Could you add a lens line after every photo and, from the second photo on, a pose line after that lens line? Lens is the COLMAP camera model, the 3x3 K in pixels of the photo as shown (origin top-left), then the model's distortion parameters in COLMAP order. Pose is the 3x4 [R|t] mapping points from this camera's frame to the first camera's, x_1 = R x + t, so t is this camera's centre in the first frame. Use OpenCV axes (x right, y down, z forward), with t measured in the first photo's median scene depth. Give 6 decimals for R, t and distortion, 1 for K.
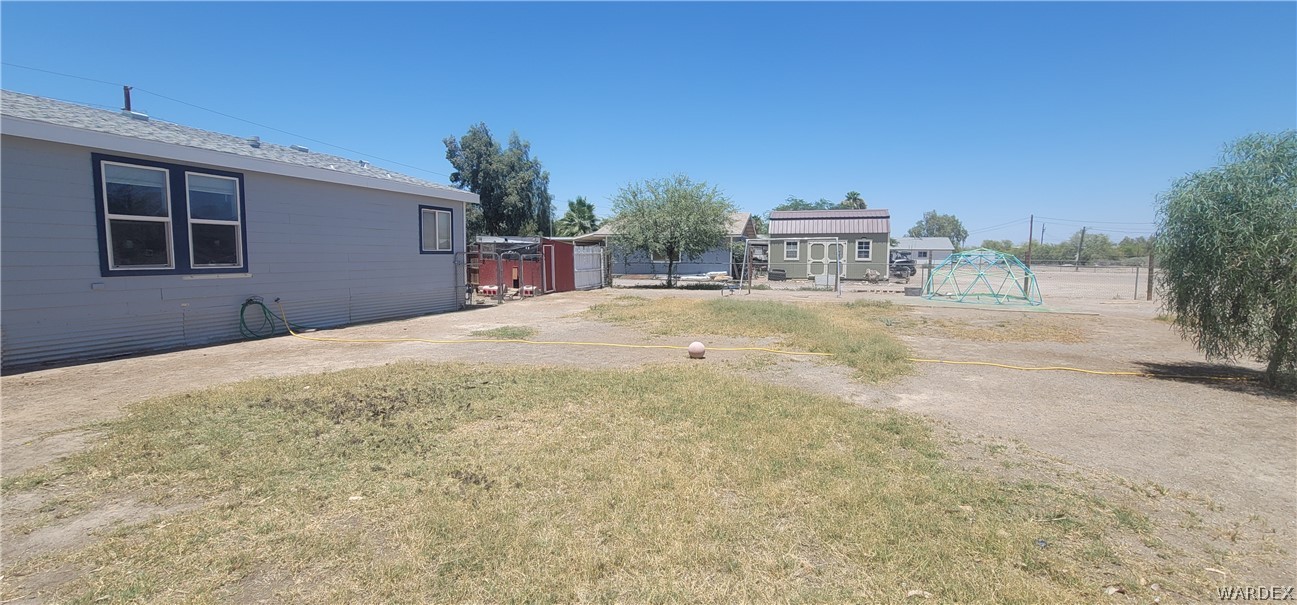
lens RADIAL K [[529.9, 0, 645.3], [0, 529.9, 297.7], [0, 0, 1]] dist [-0.011797, 0.000408]
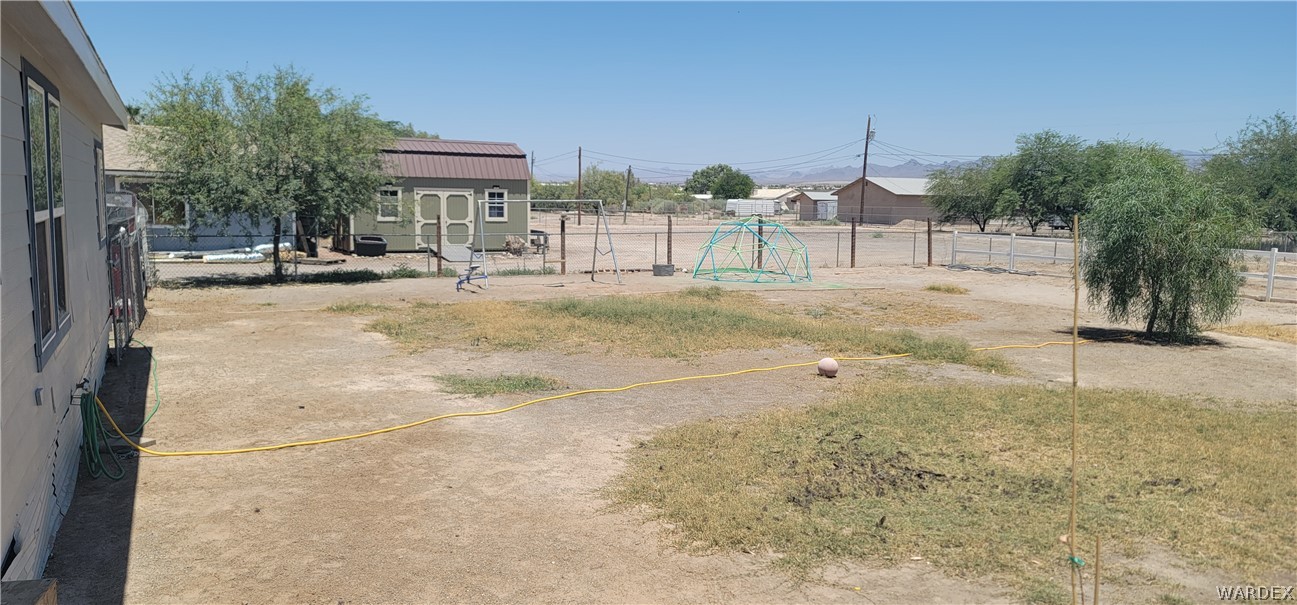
lens RADIAL K [[935.8, 0, 642.6], [0, 935.8, 337.2], [0, 0, 1]] dist [0.052695, -0.003330]
pose [[0.691939, -0.102535, 0.714638, -0.468971], [0.048002, 0.994207, 0.096169, -0.043360], [-0.720358, -0.032239, 0.692852, 0.064561]]
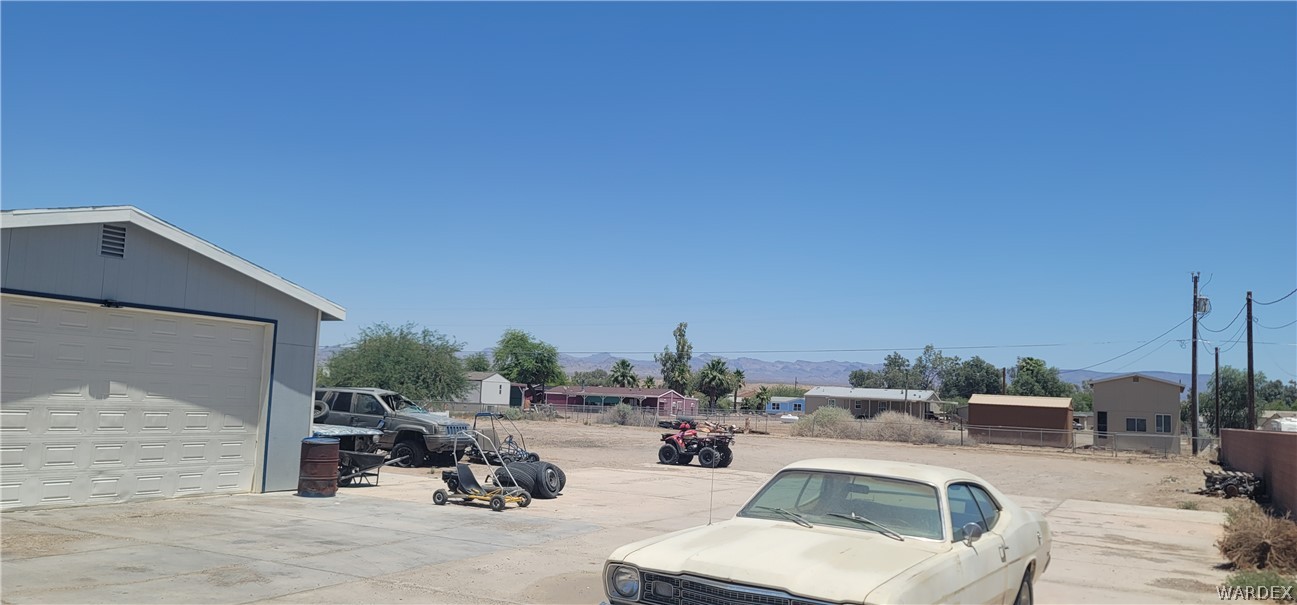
lens RADIAL K [[959.5, 0, 663.0], [0, 959.5, 319.1], [0, 0, 1]] dist [0.070220, -0.006643]
pose [[0.135547, 0.081709, 0.987396, -0.990859], [0.041121, 0.995271, -0.088006, 0.055454], [-0.989917, 0.052532, 0.131546, -0.972028]]
